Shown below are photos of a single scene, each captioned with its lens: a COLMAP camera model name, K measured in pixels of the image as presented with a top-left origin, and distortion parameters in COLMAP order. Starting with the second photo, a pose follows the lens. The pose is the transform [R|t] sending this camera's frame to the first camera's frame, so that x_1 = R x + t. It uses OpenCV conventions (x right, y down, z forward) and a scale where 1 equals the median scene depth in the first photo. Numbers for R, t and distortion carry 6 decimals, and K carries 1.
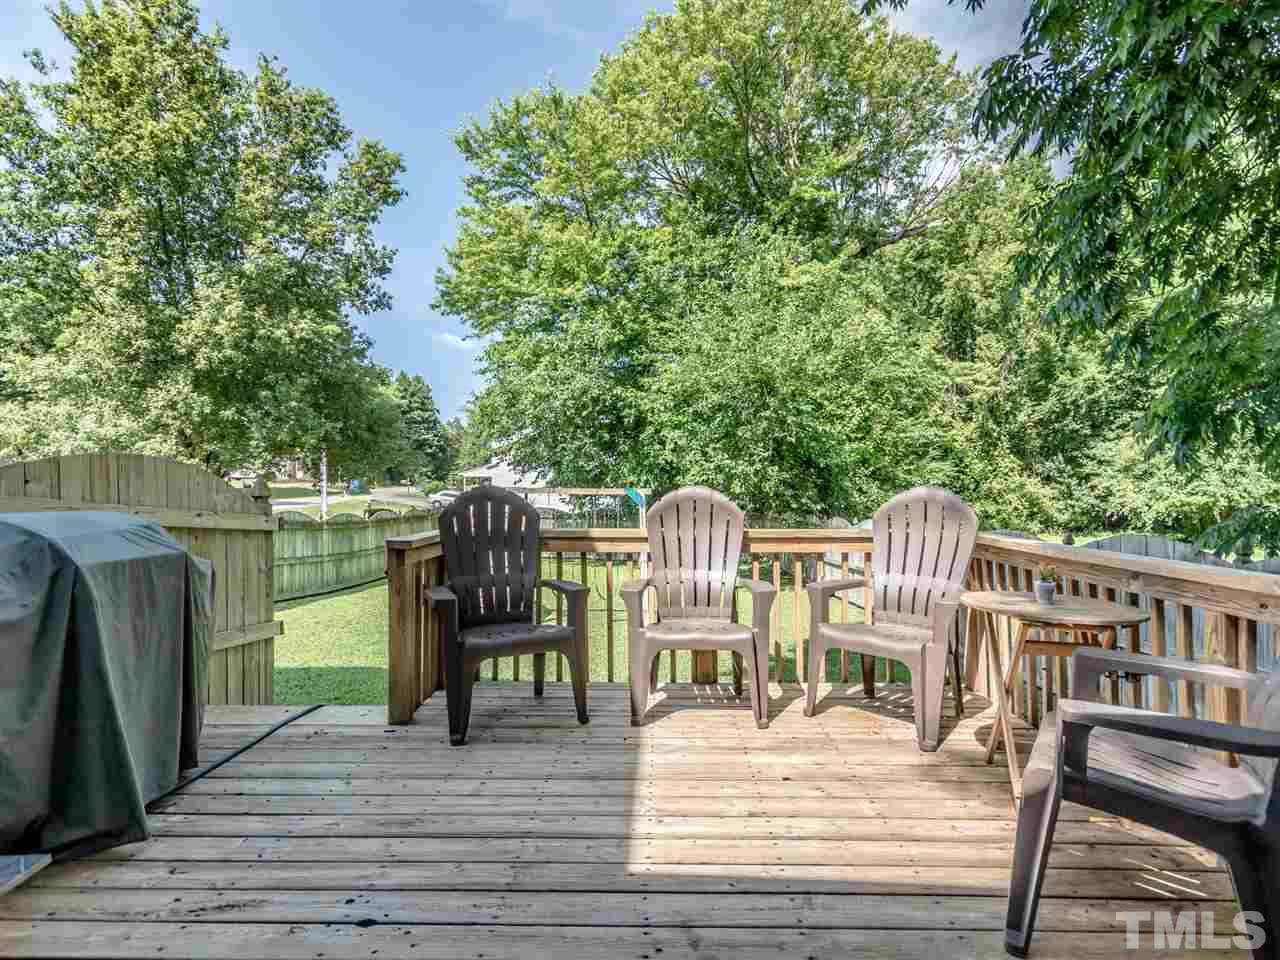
lens RADIAL K [[715.2, 0, 640.0], [0, 715.2, 480.0], [0, 0, 1]] dist [0.018584, 0.001768]
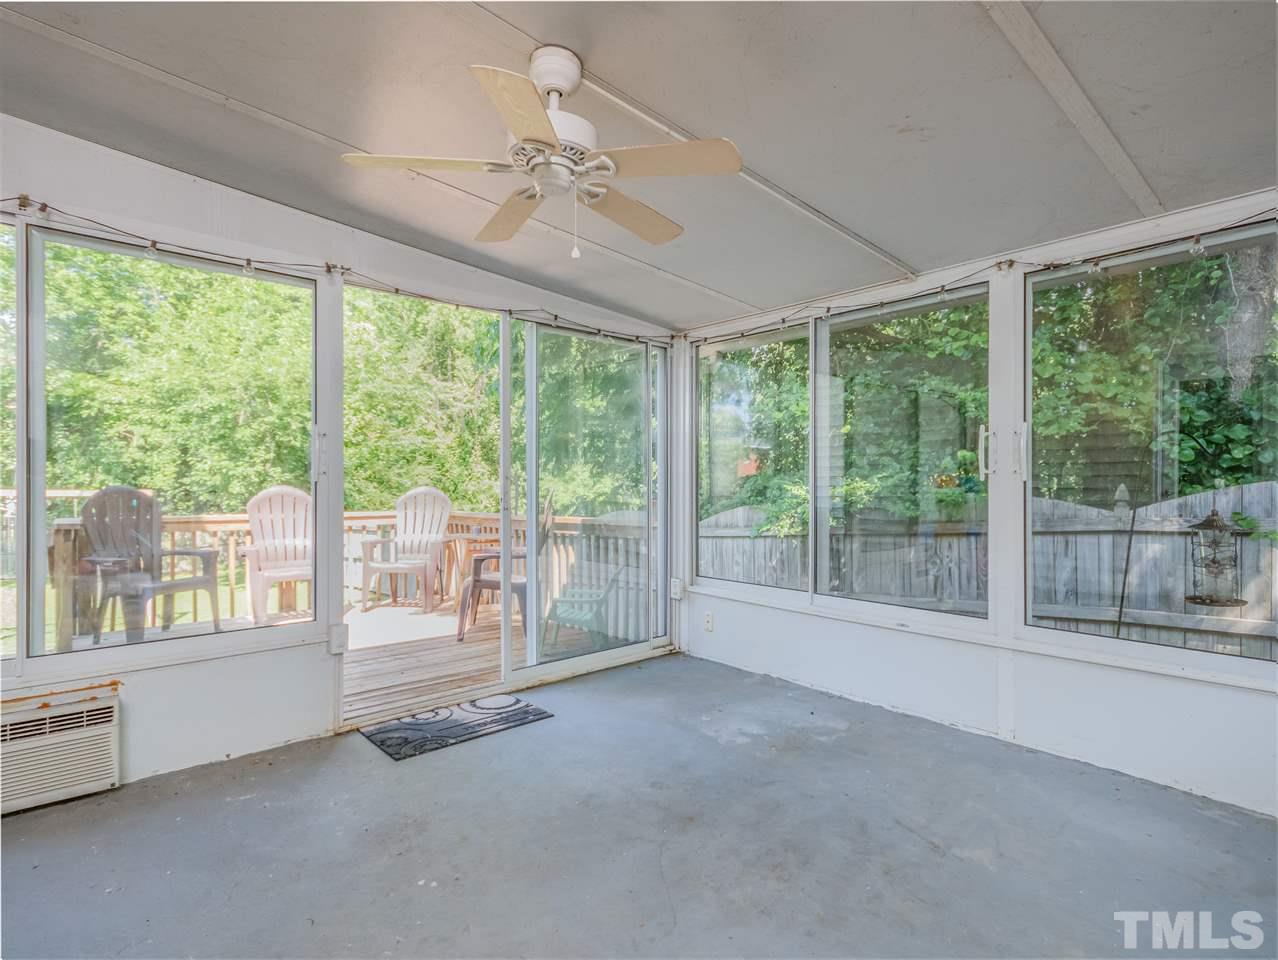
lens RADIAL K [[714.1, 0, 639.0], [0, 714.1, 480.0], [0, 0, 1]] dist [0.018584, 0.001768]
pose [[0.772034, 0.008142, 0.635529, -0.065545], [-0.006345, 0.999967, -0.005103, -0.000383], [-0.635549, -0.000093, 0.772060, -0.145549]]
